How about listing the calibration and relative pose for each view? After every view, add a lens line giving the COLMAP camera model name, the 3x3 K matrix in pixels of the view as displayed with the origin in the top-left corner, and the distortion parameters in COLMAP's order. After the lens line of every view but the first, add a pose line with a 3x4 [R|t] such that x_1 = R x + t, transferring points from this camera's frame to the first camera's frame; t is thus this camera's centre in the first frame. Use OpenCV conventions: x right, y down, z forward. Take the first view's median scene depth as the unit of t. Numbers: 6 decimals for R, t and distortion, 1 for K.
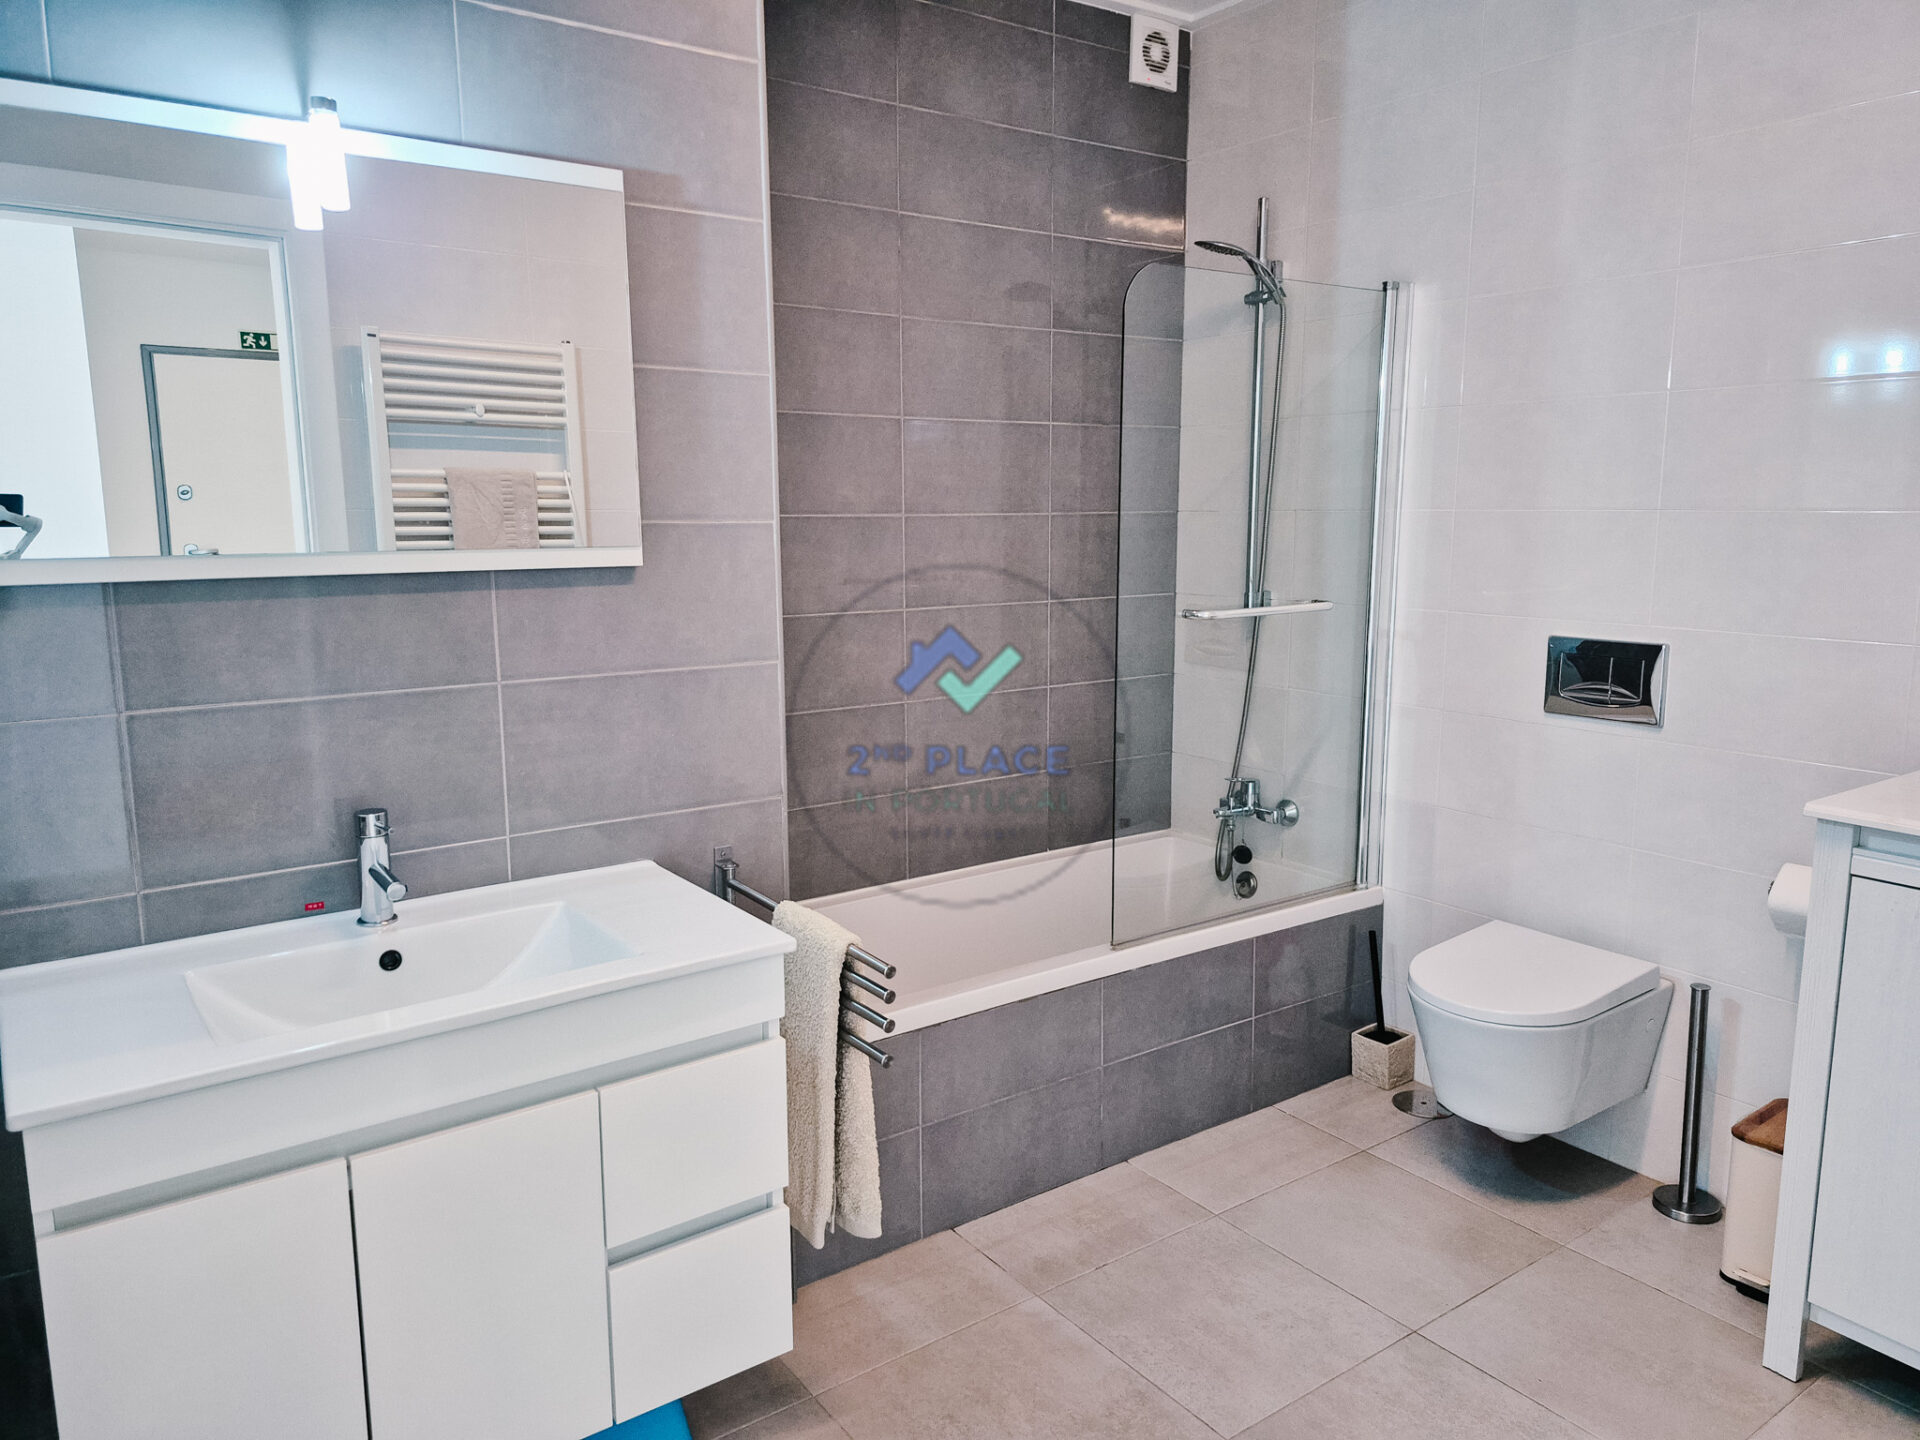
lens RADIAL K [[1302.8, 0, 960.0], [0, 1302.8, 720.0], [0, 0, 1]] dist [0.084397, -0.114866]
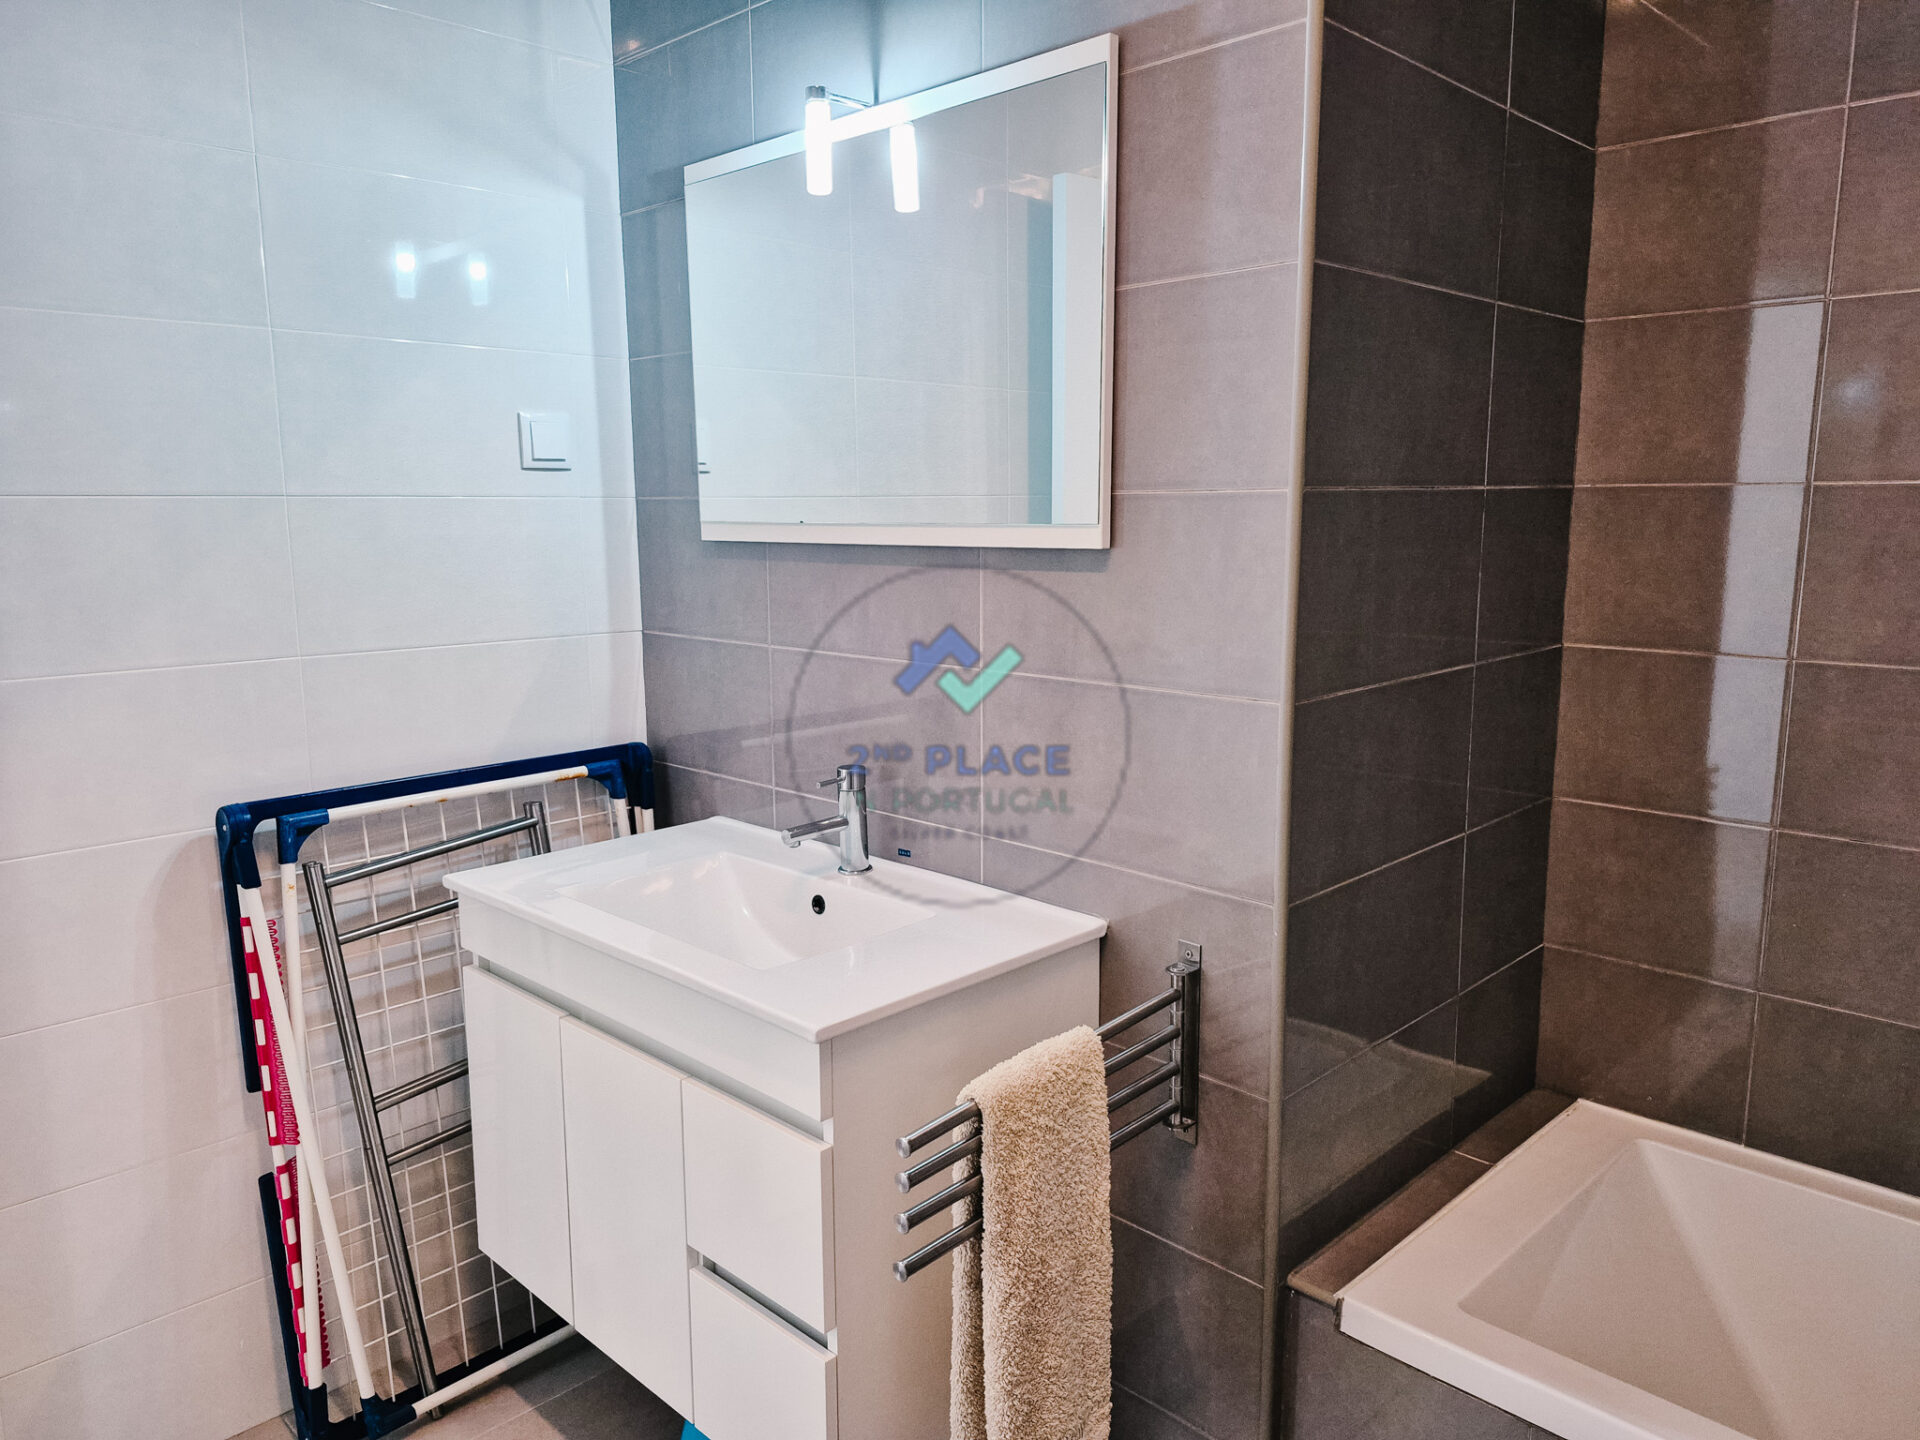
lens RADIAL K [[1302.8, 0, 960.0], [0, 1302.8, 720.0], [0, 0, 1]] dist [0.084397, -0.114866]
pose [[0.149341, 0.165223, -0.974884, 0.536337], [-0.147205, 0.978668, 0.143314, -0.119981], [0.977767, 0.122105, 0.170477, 0.814956]]
